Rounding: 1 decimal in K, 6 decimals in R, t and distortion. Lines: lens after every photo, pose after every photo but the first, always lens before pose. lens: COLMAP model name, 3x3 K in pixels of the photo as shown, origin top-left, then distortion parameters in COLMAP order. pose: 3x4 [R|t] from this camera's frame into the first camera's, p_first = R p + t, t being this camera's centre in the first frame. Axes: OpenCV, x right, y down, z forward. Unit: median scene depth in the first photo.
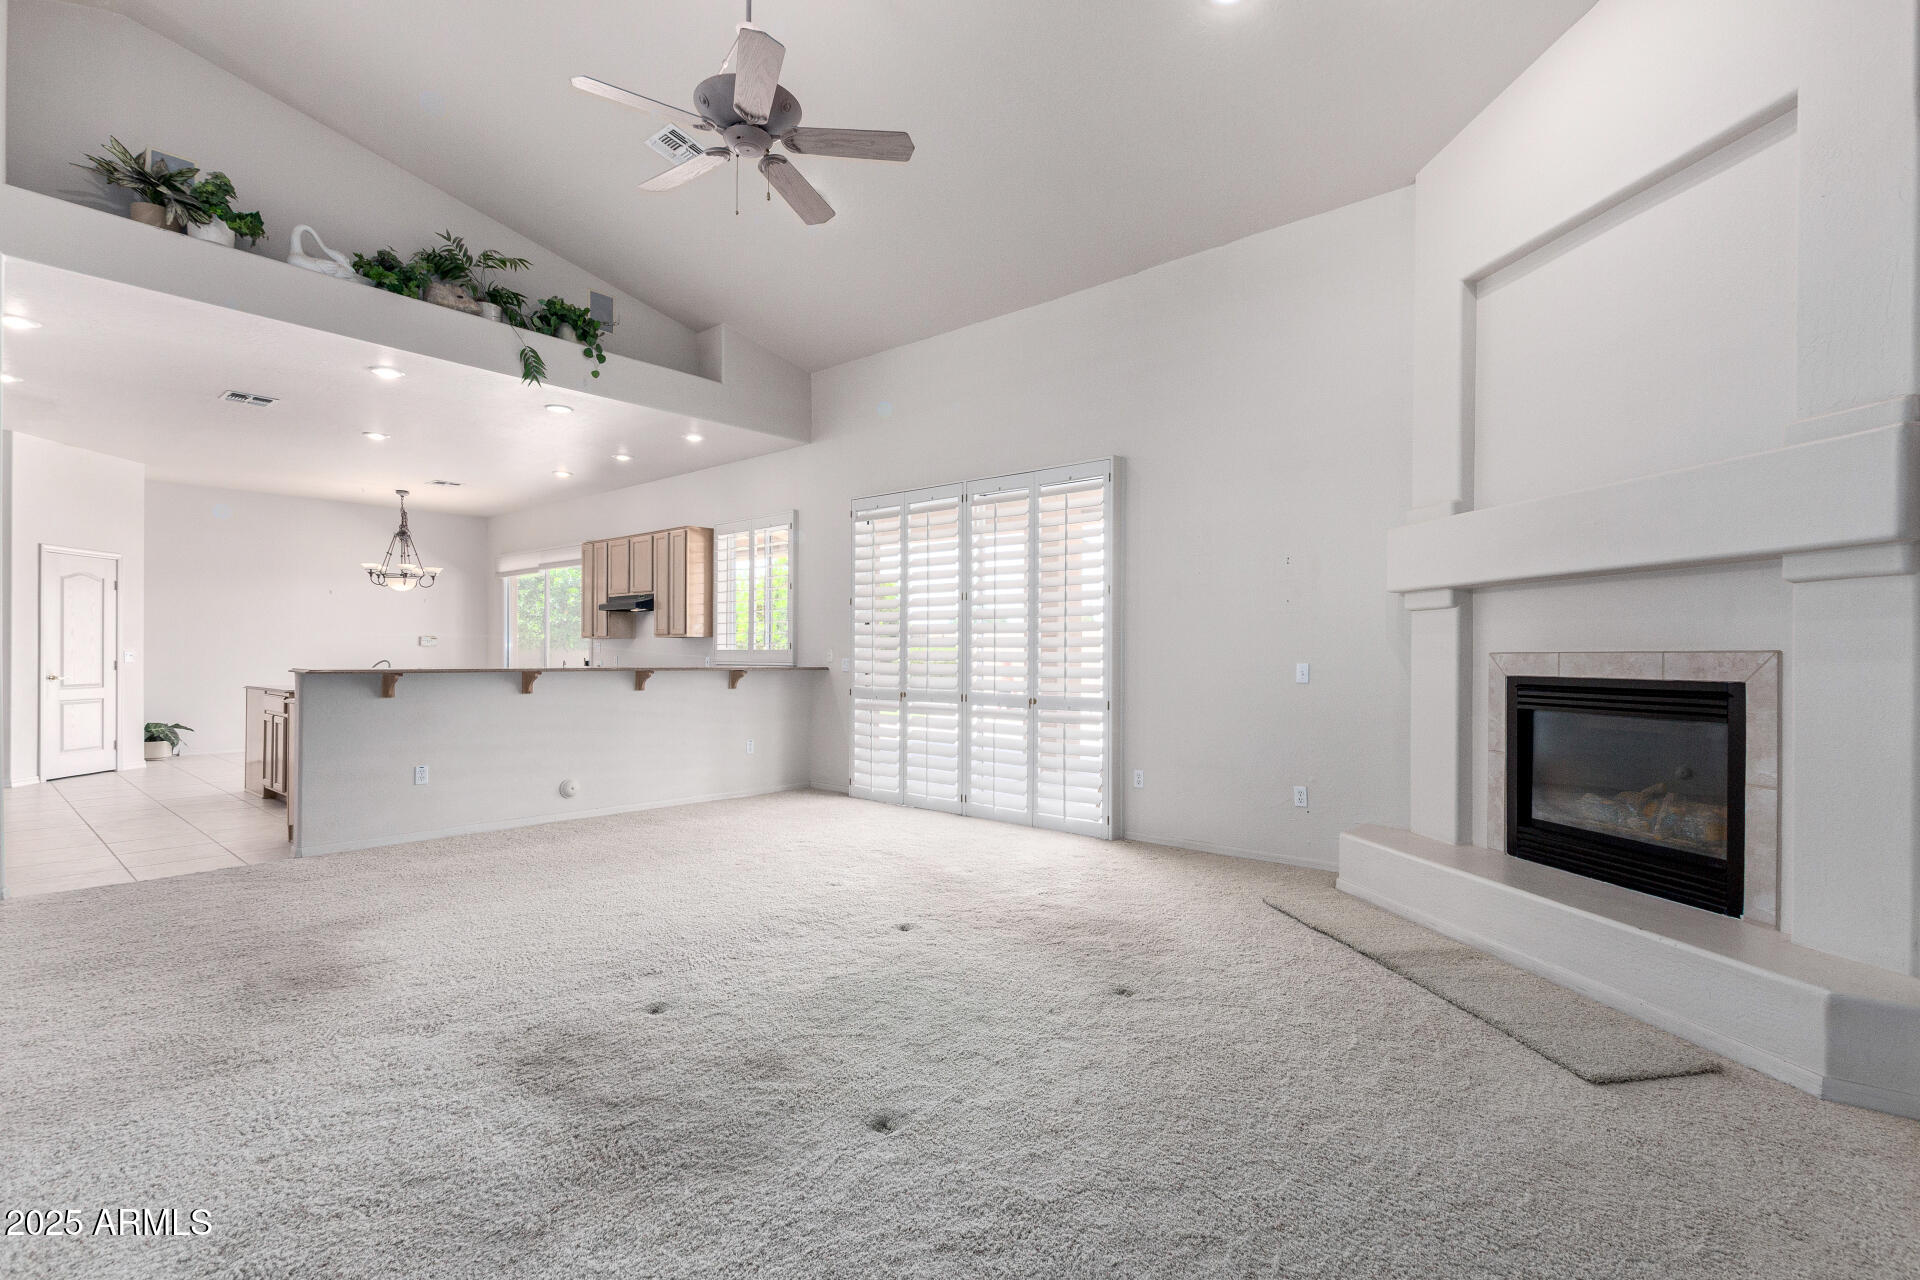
lens RADIAL K [[878.8, 0, 965.7], [0, 878.8, 652.7], [0, 0, 1]] dist [0.010215, -0.002053]
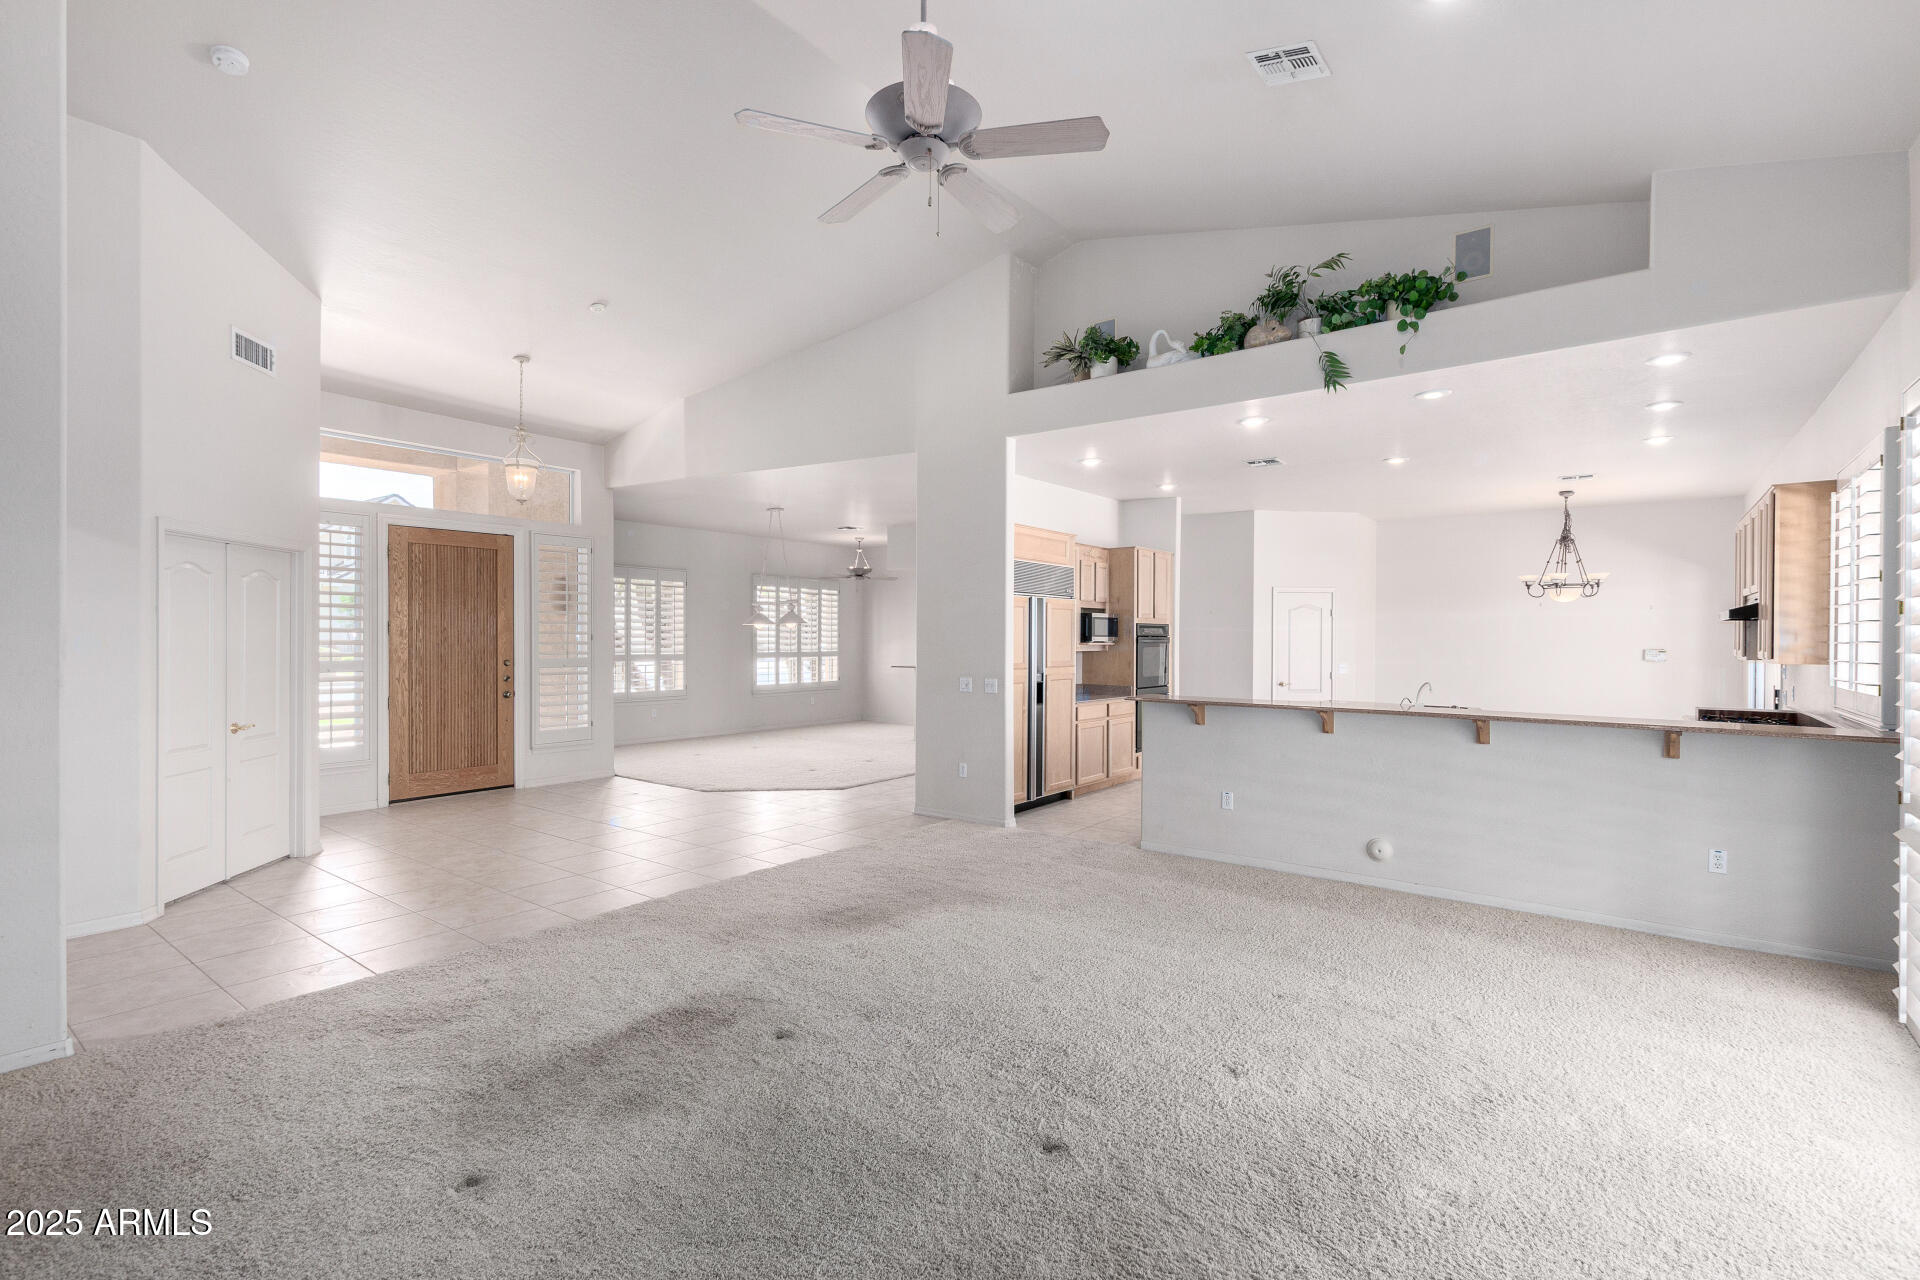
lens RADIAL K [[878.8, 0, 967.3], [0, 878.8, 640.6], [0, 0, 1]] dist [0.010215, -0.002053]
pose [[0.073025, -0.001476, -0.997329, 0.375763], [-0.003872, 0.999991, -0.001763, -0.045740], [0.997323, 0.003990, 0.073018, 0.556466]]
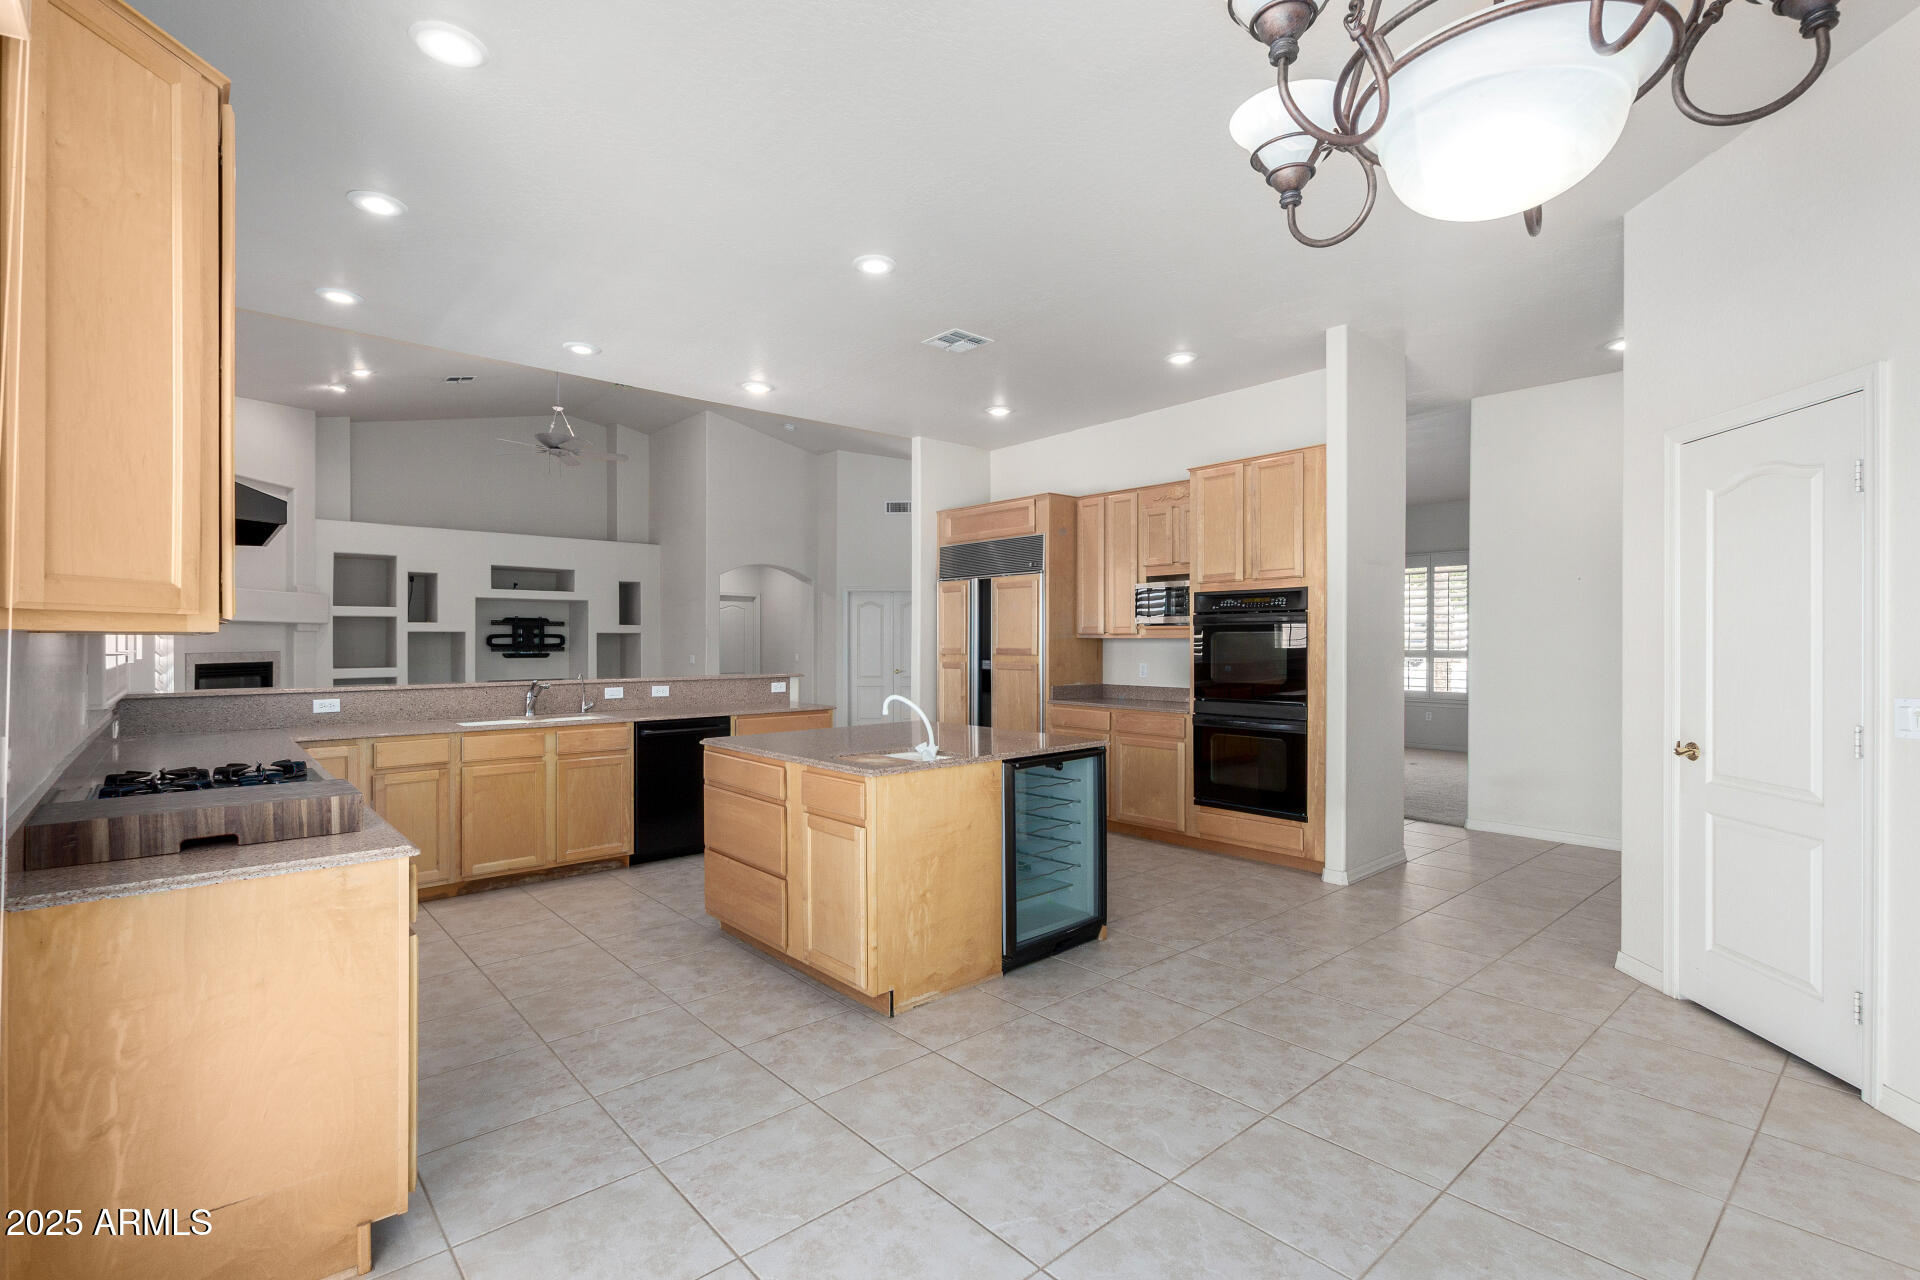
lens RADIAL K [[878.8, 0, 962.3], [0, 878.8, 639.5], [0, 0, 1]] dist [0.010215, -0.002053]
pose [[-0.989431, -0.005817, 0.144890, -0.998018], [-0.006503, 0.999970, -0.004262, -0.024147], [-0.144861, -0.005159, -0.989439, 1.886711]]
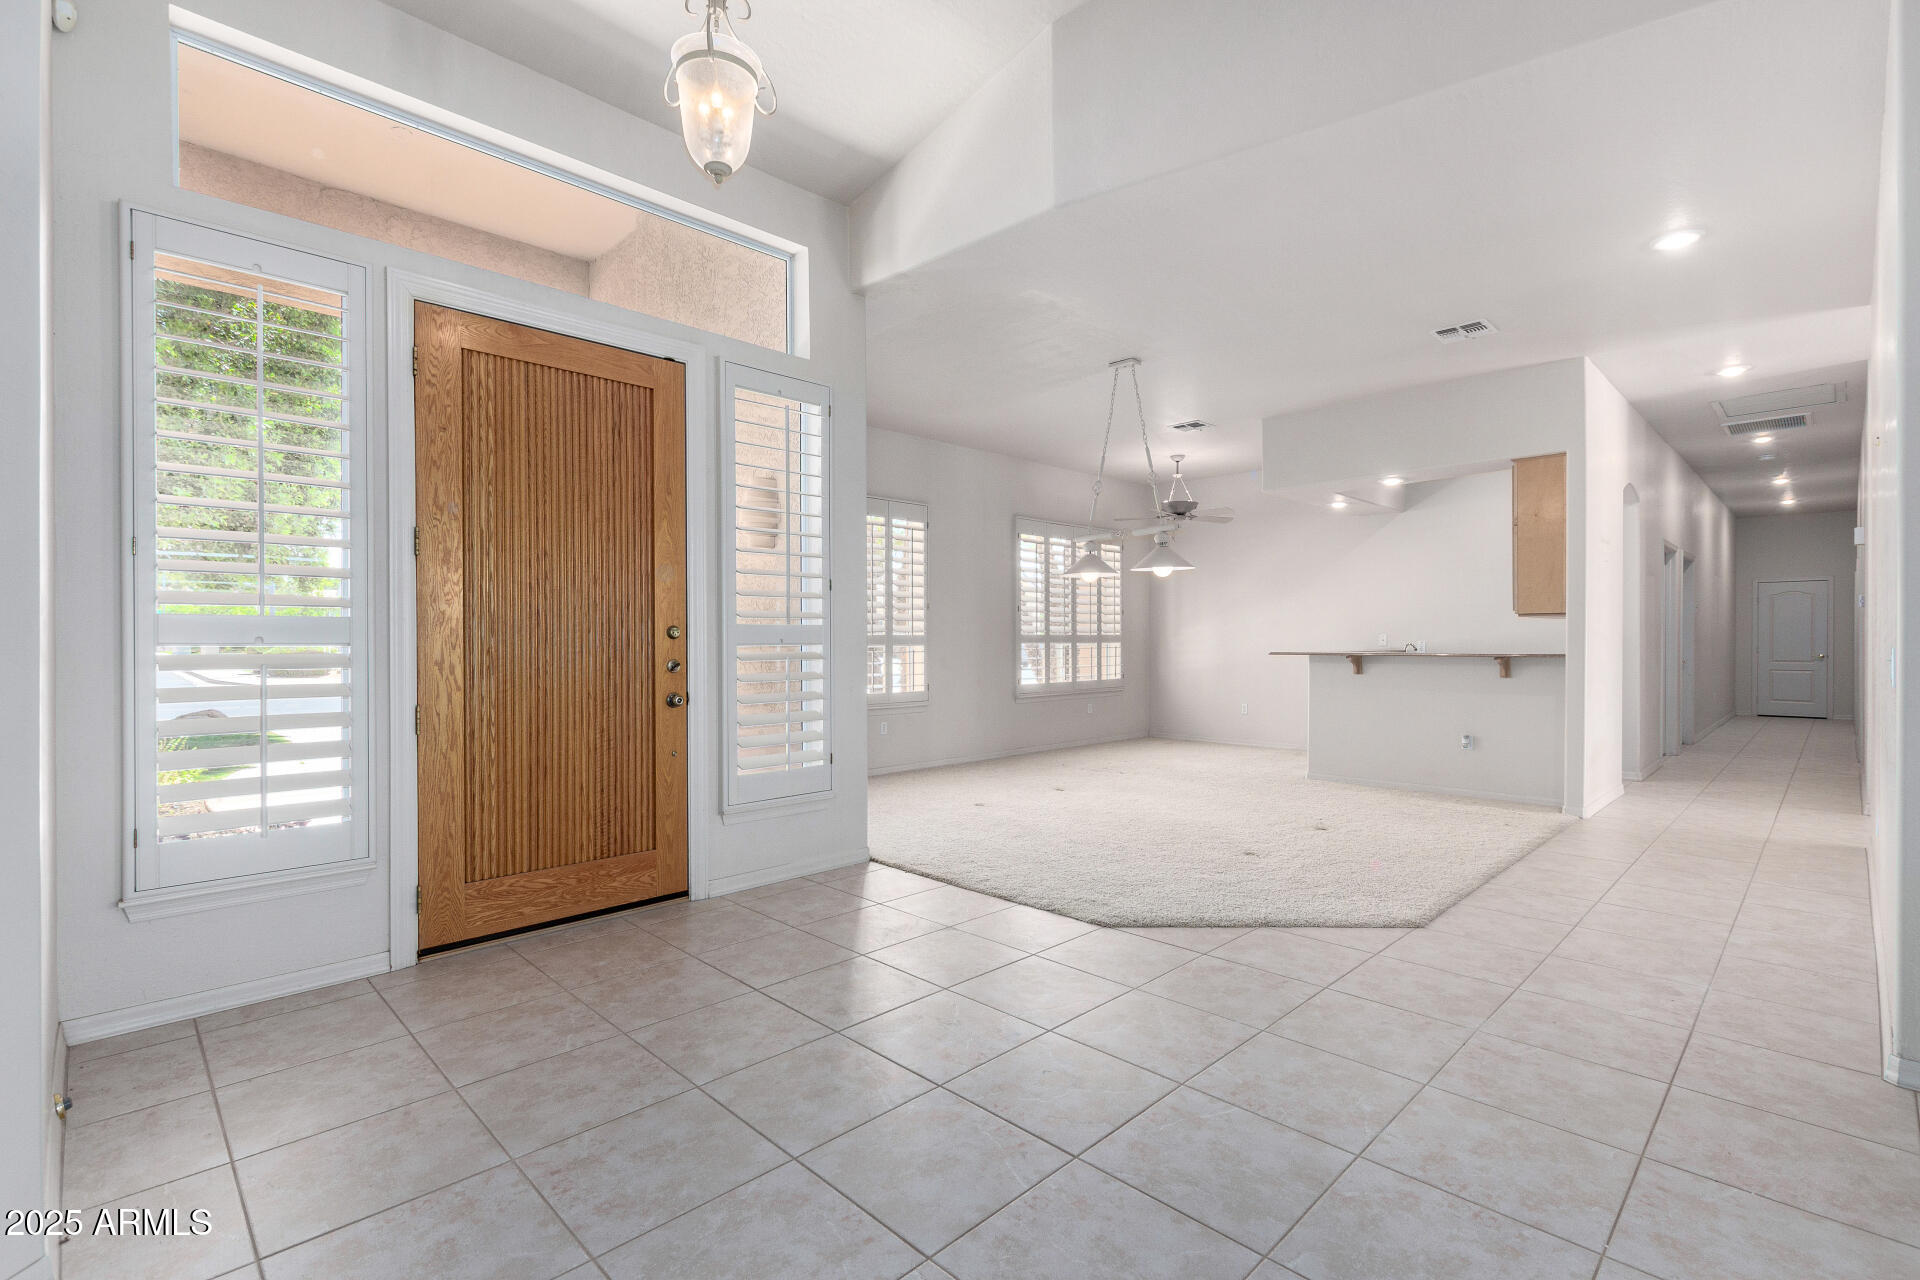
lens RADIAL K [[878.8, 0, 958.7], [0, 878.8, 642.4], [0, 0, 1]] dist [0.010215, -0.002053]
pose [[-0.079242, -0.002656, -0.996852, -0.417804], [0.001996, 0.999994, -0.002823, -0.001414], [0.996853, -0.002214, -0.079236, 0.202067]]
